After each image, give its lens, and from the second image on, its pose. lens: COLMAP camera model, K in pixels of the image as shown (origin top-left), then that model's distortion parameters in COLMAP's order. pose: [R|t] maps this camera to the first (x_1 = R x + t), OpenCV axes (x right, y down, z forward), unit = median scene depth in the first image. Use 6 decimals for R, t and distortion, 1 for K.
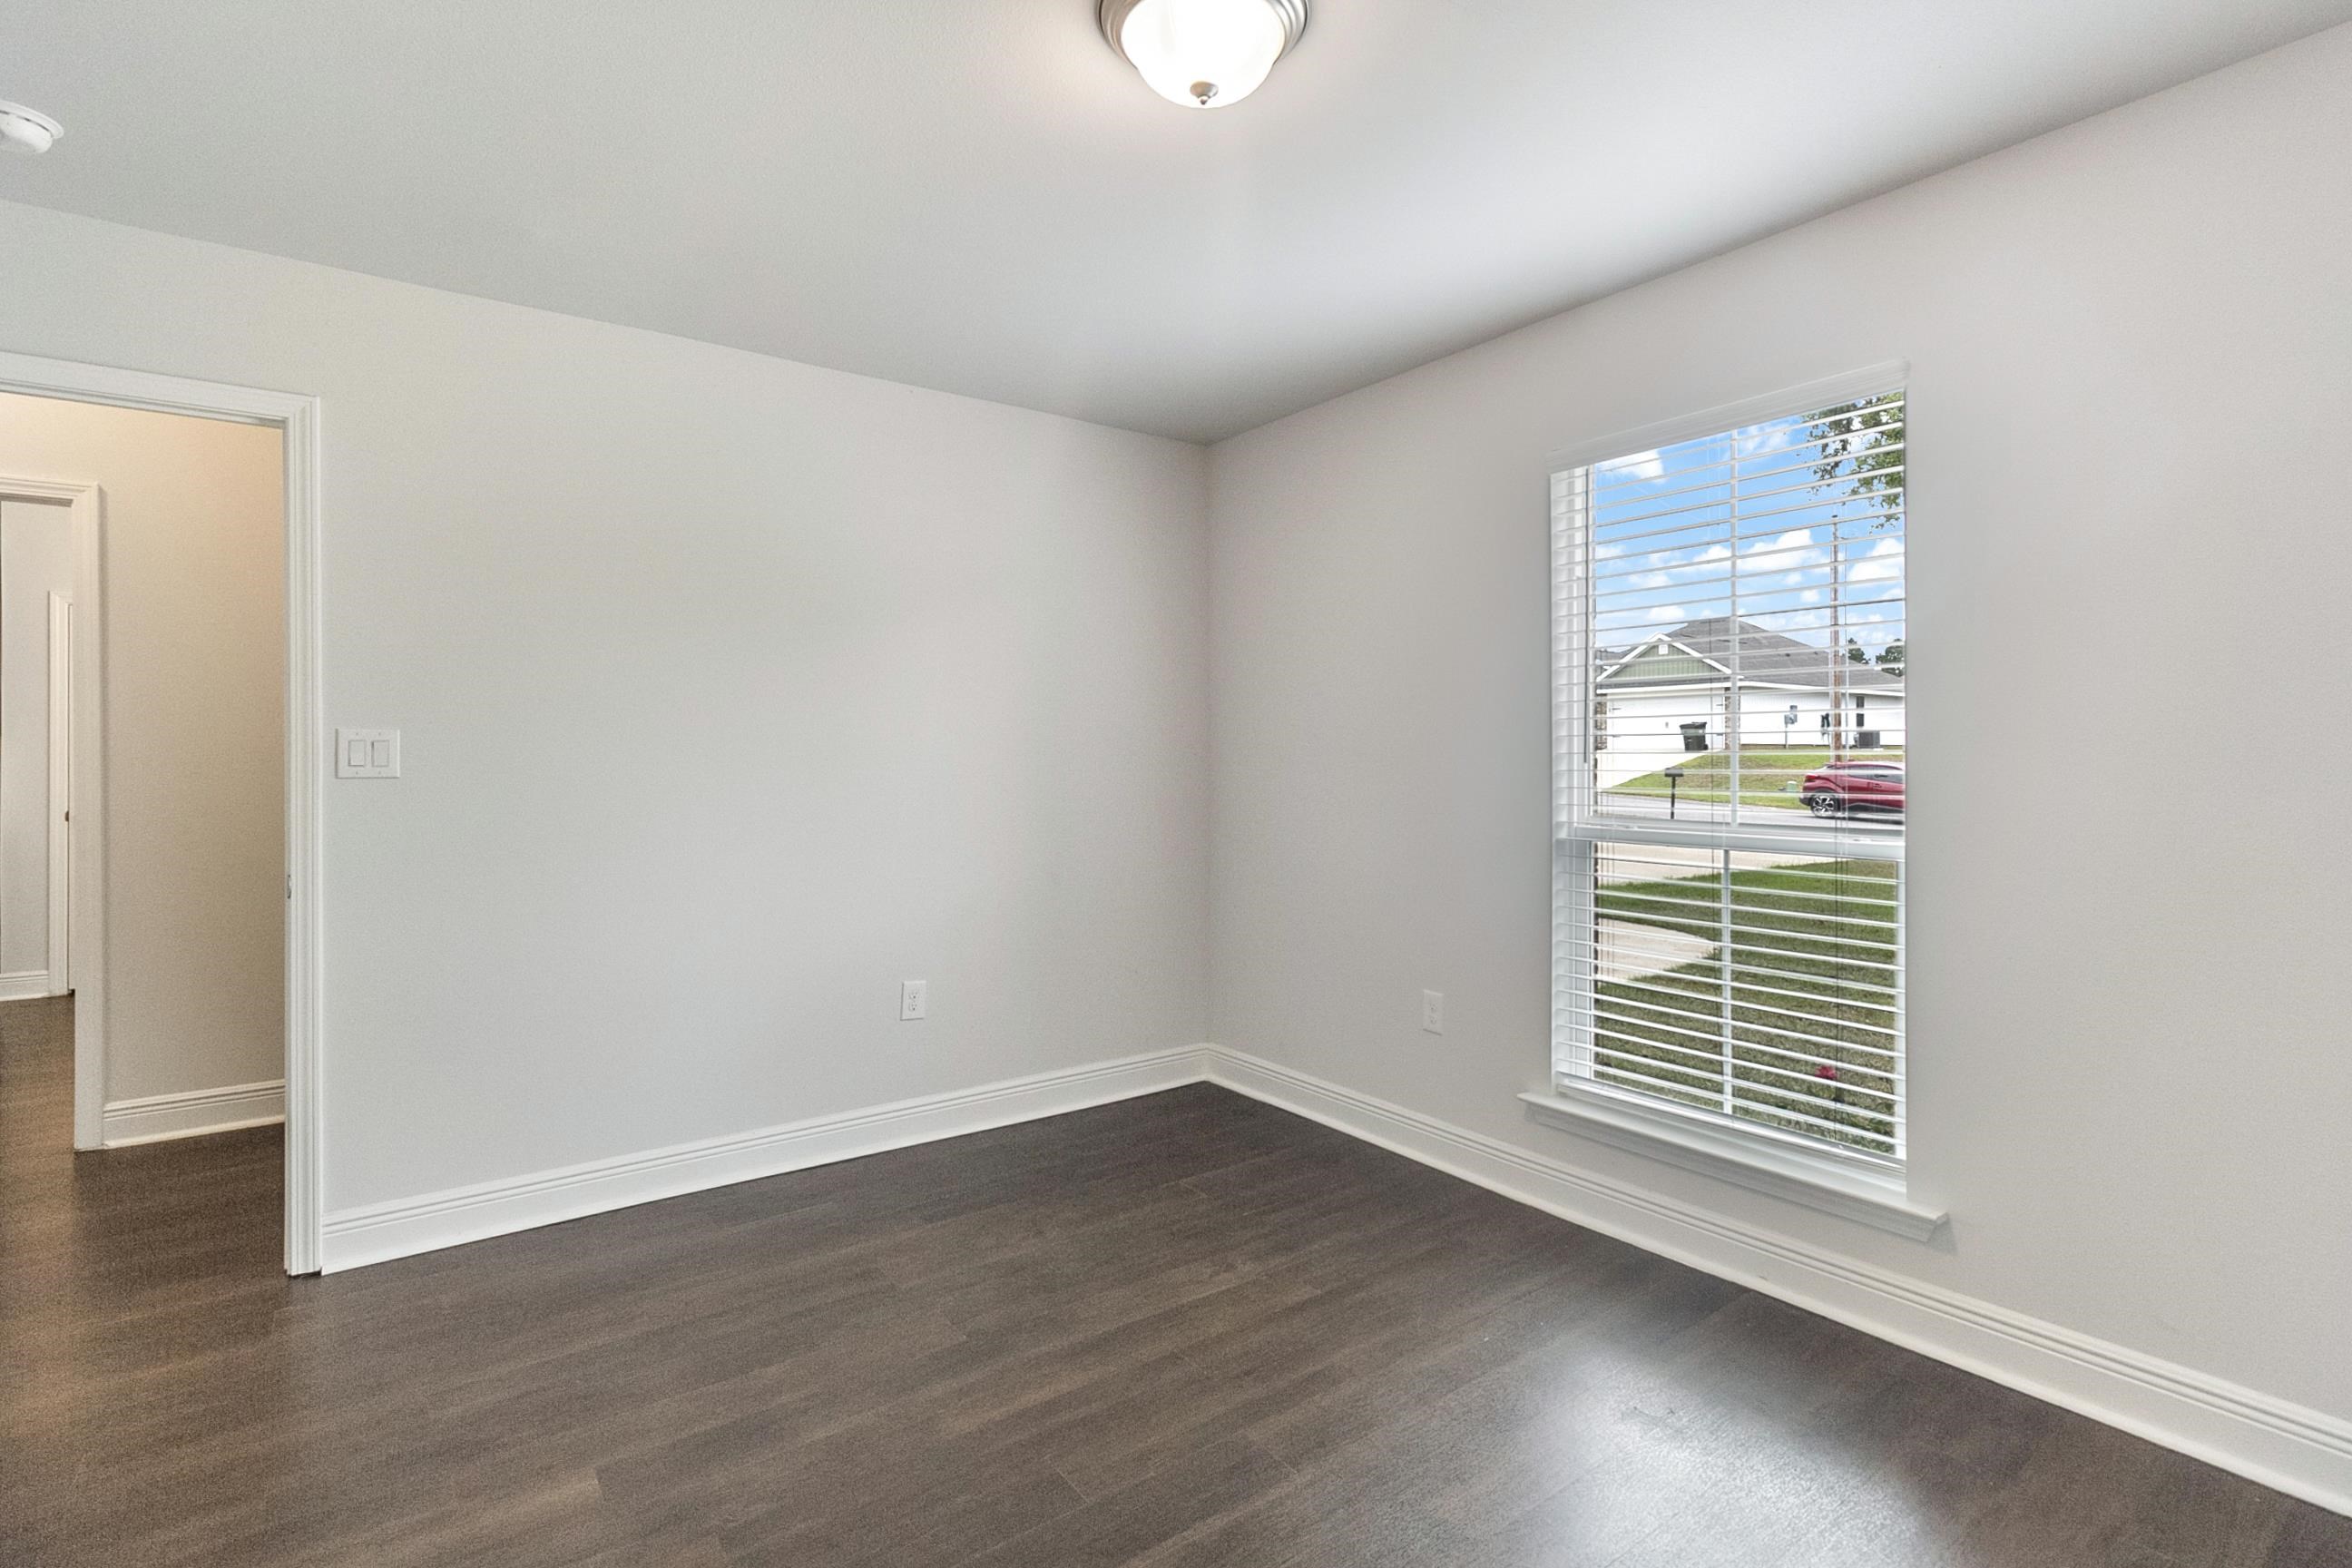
lens RADIAL K [[1090.3, 0, 1192.3], [0, 1090.3, 766.3], [0, 0, 1]] dist [0.001123, 0.000250]
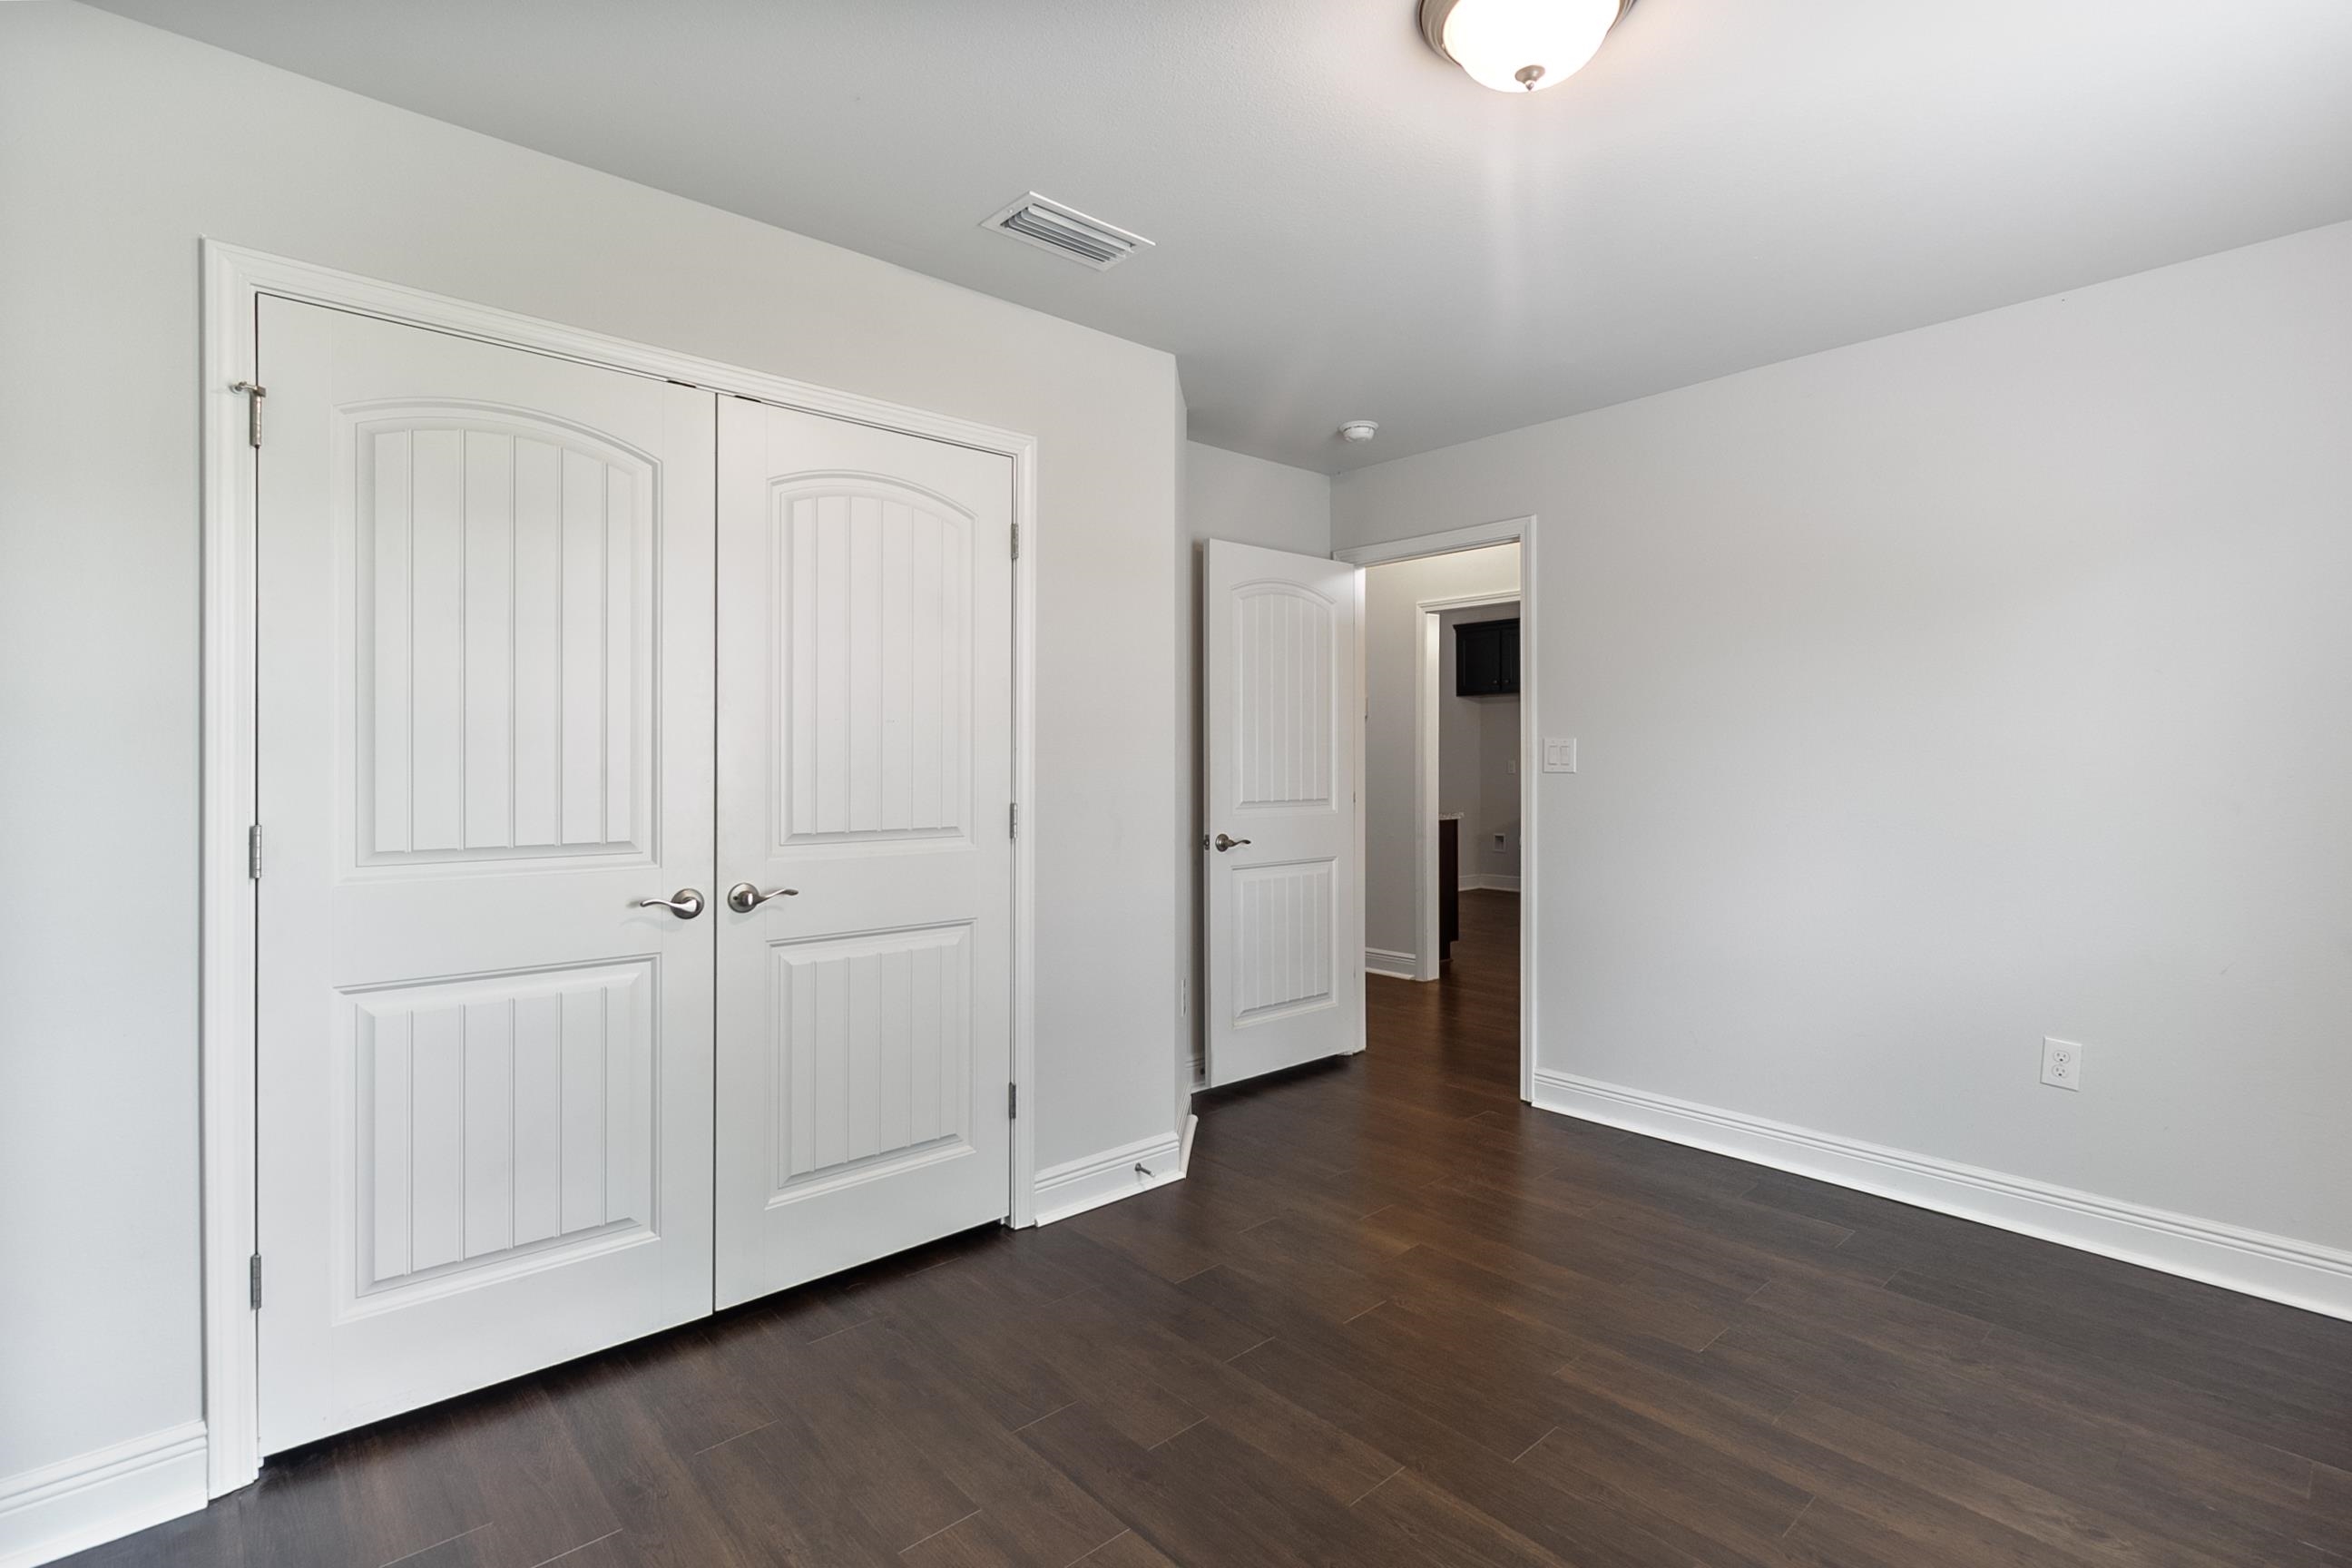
lens RADIAL K [[1090.3, 0, 1192.3], [0, 1090.3, 766.3], [0, 0, 1]] dist [0.001123, 0.000250]
pose [[0.116590, 0.017774, -0.993021, 0.604498], [-0.000793, 0.999841, 0.017803, -0.022527], [0.993180, -0.001288, 0.116585, 0.358773]]
